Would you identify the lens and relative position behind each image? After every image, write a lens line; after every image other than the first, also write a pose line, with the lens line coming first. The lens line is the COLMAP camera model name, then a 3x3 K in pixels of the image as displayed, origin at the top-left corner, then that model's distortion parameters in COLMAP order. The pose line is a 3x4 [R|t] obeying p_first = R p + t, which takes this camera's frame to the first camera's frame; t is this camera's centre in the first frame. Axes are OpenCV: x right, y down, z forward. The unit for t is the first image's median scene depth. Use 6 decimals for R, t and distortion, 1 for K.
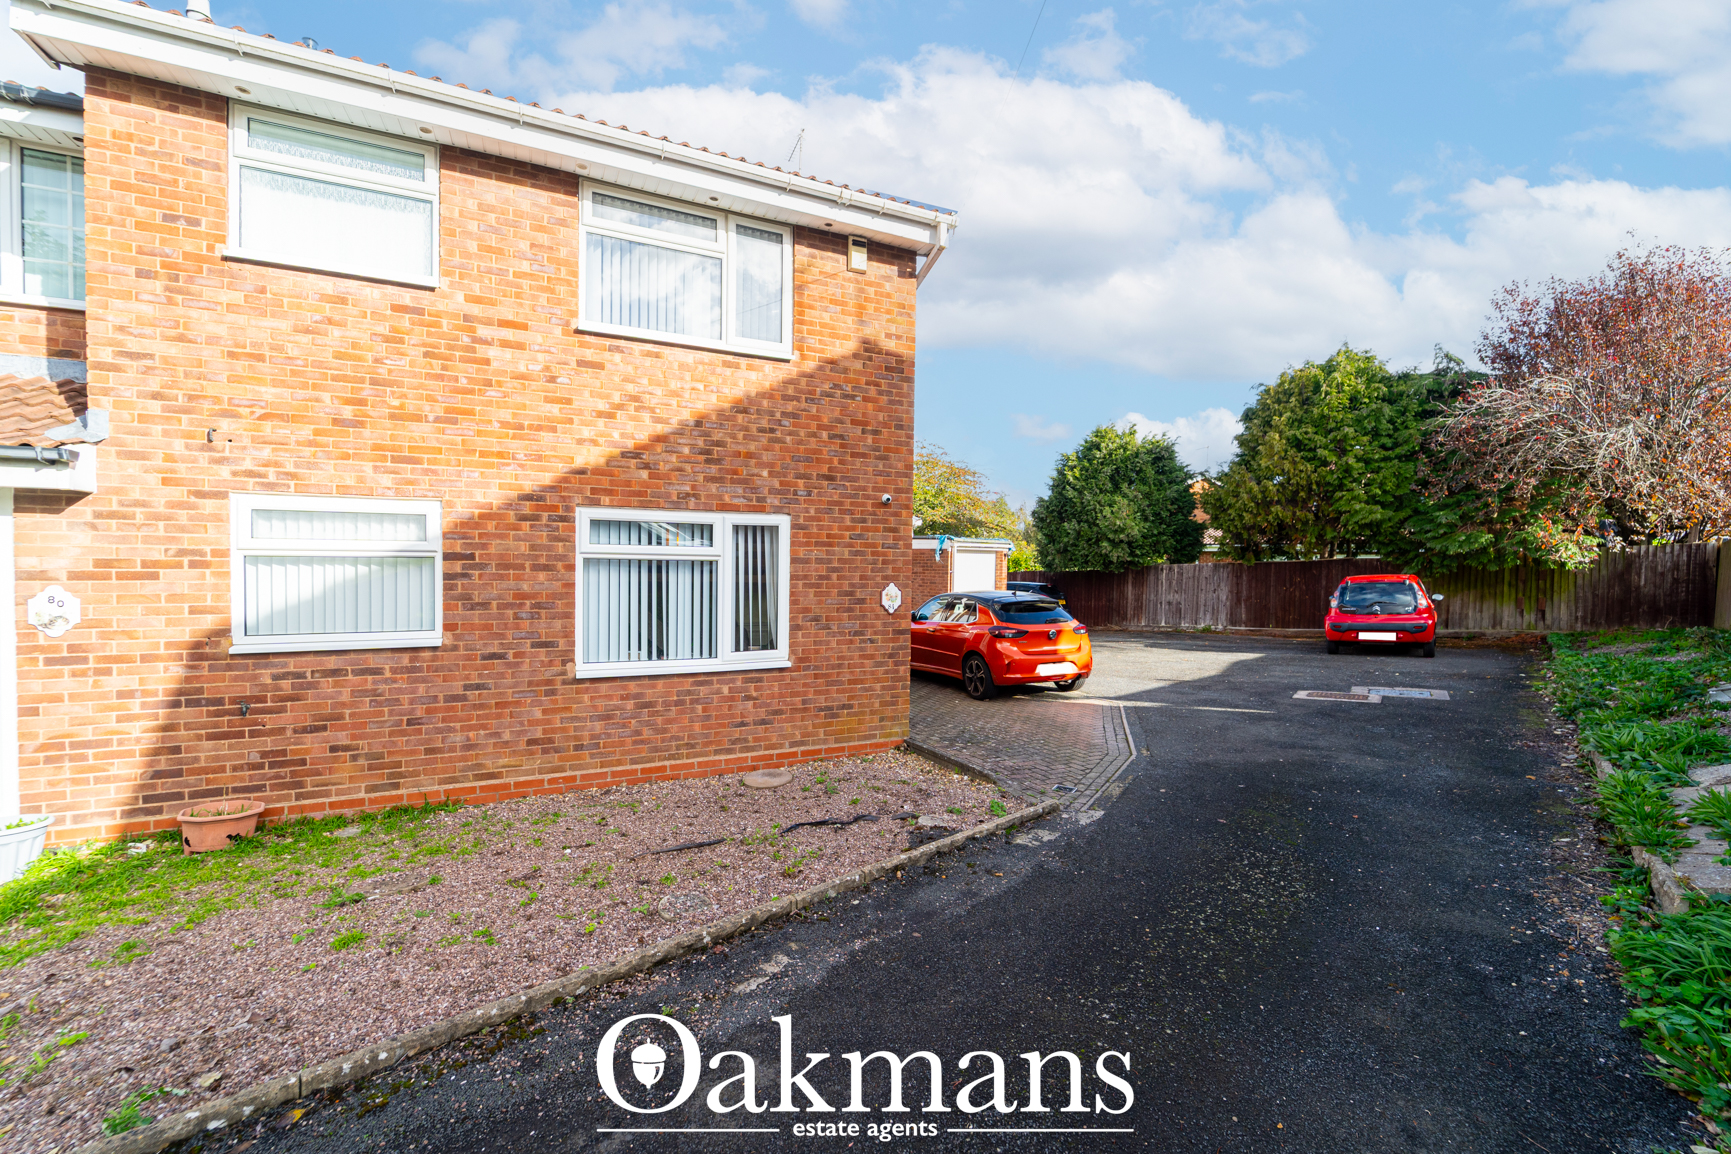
lens RADIAL K [[713.9, 0, 855.3], [0, 713.9, 570.5], [0, 0, 1]] dist [0.001885, -0.000630]
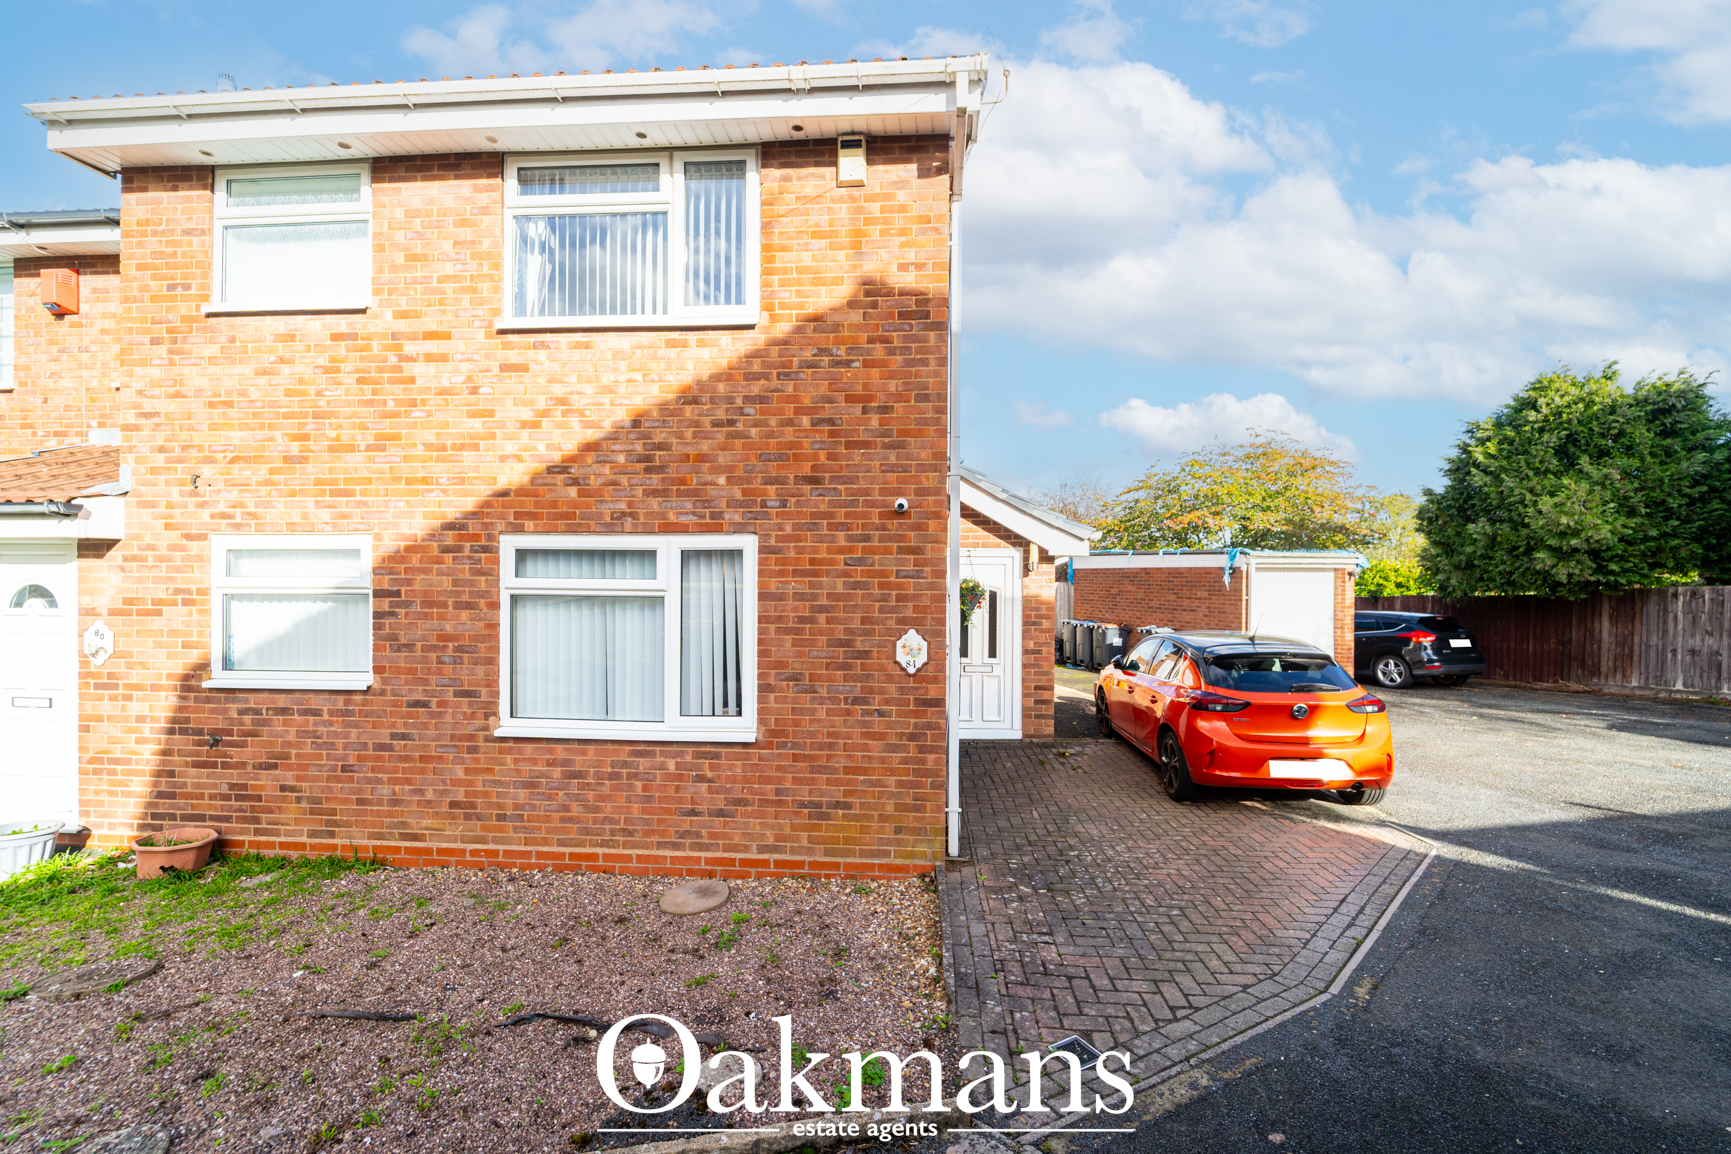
lens RADIAL K [[713.9, 0, 855.3], [0, 713.9, 570.5], [0, 0, 1]] dist [0.001885, -0.000630]
pose [[0.872515, -0.010482, -0.488475, 0.386620], [-0.000487, 0.999751, -0.022323, -0.026303], [0.488587, 0.019715, 0.872292, 0.443738]]
